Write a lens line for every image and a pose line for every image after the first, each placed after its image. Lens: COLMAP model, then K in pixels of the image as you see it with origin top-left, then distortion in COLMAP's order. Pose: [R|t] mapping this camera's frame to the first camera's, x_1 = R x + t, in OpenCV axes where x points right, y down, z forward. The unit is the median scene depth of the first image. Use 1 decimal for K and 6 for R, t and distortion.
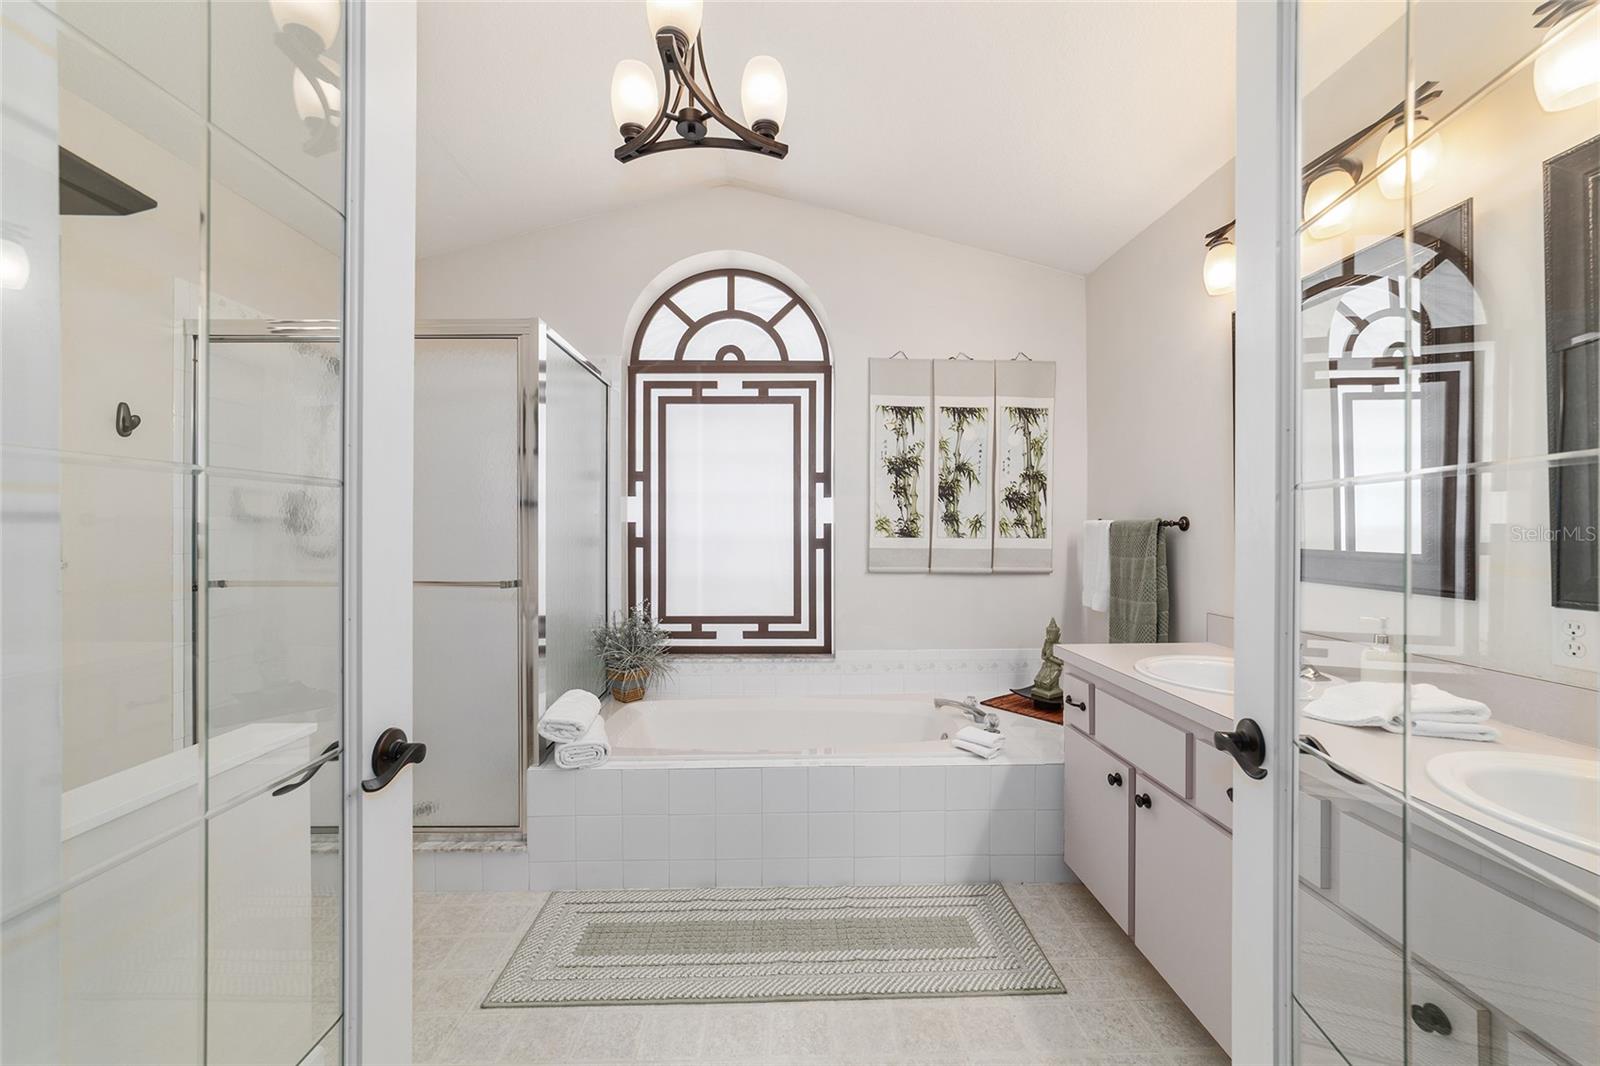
lens RADIAL K [[615.3, 0, 798.1], [0, 615.3, 532.5], [0, 0, 1]] dist [-0.021304, 0.009471]
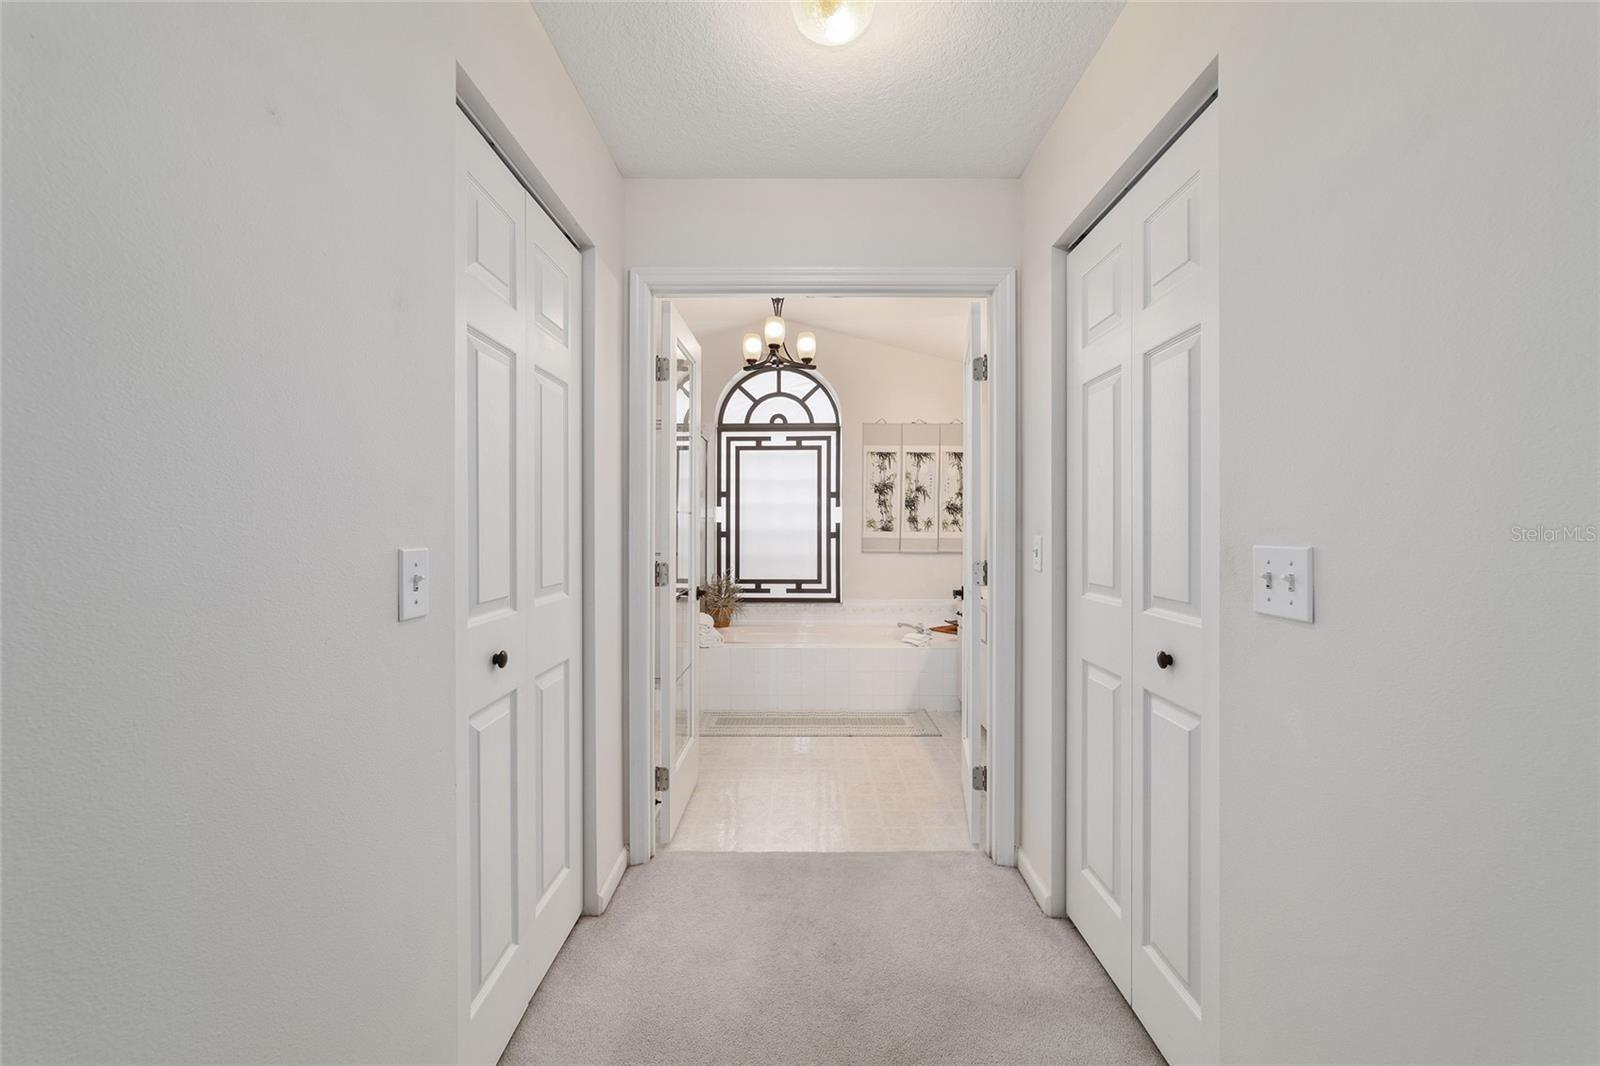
lens RADIAL K [[615.3, 0, 798.1], [0, 615.3, 532.5], [0, 0, 1]] dist [-0.021304, 0.009471]
pose [[0.999376, 0.000405, -0.035330, -0.000426], [-0.000393, 1.000000, 0.000342, 0.010560], [0.035330, -0.000327, 0.999376, -0.655961]]
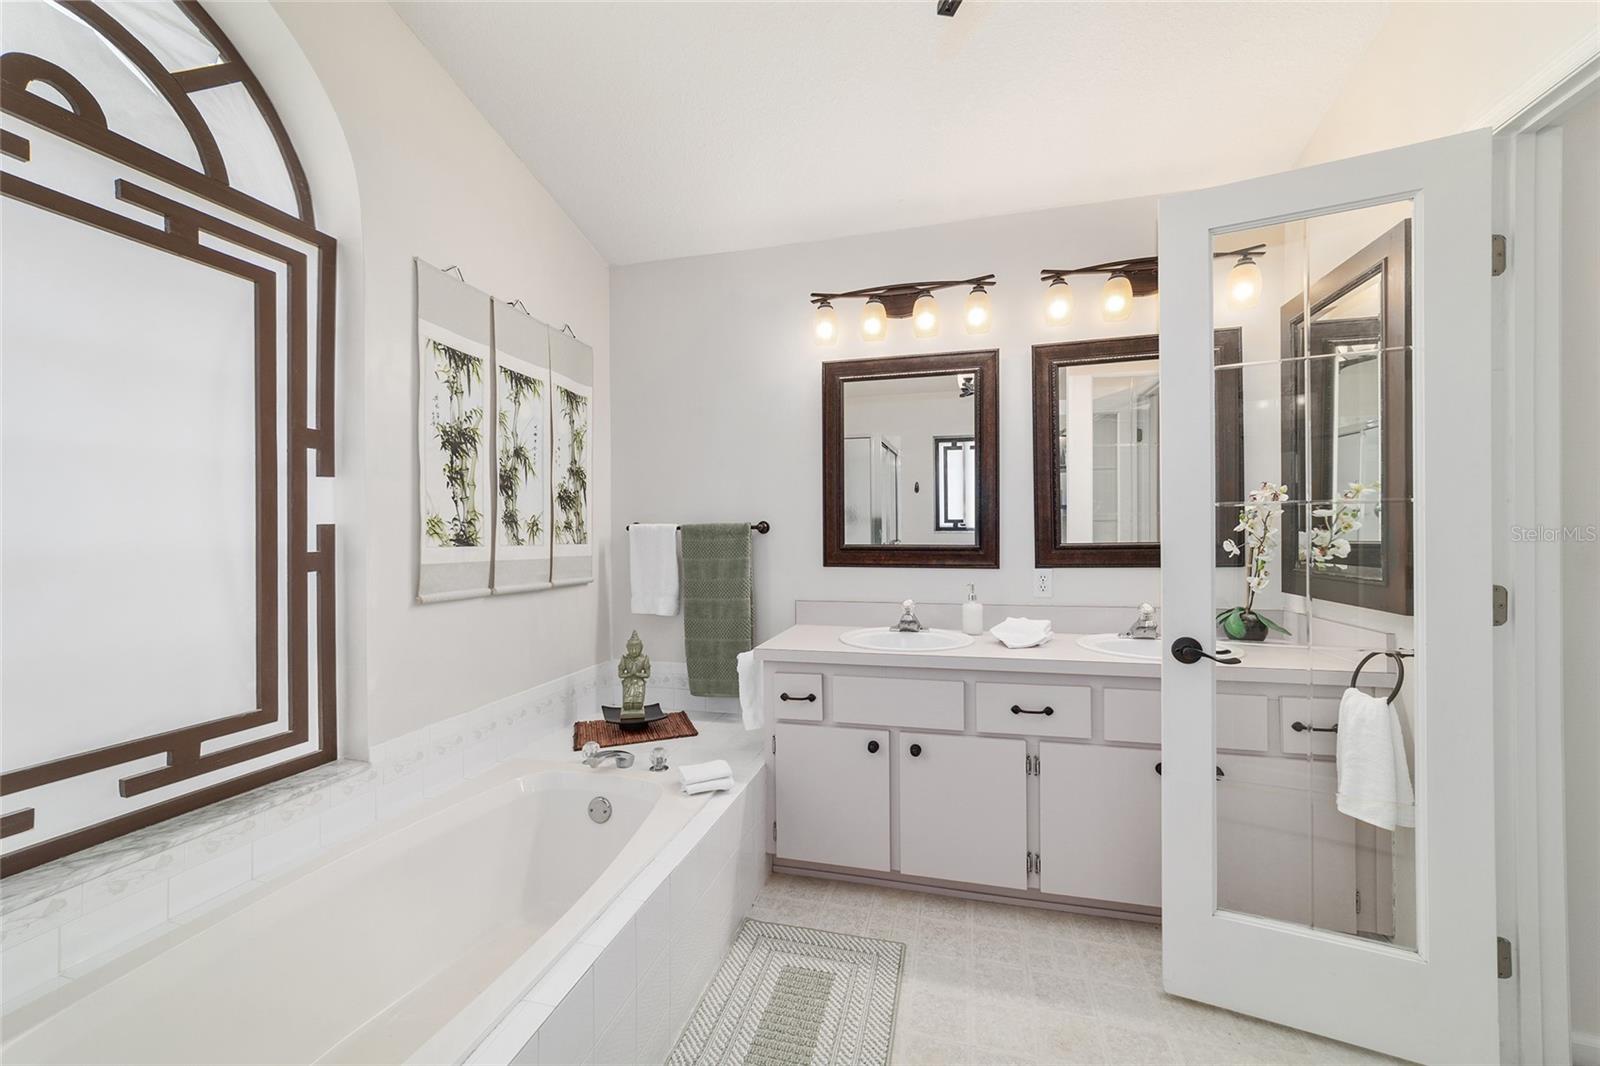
lens RADIAL K [[621.6, 0, 798.0], [0, 621.6, 536.3], [0, 0, 1]] dist [-0.021459, 0.010244]
pose [[0.285987, -0.006807, 0.958209, -0.366172], [0.013425, 0.999905, 0.003097, -0.000136], [-0.958139, 0.011978, 0.286051, 0.452251]]
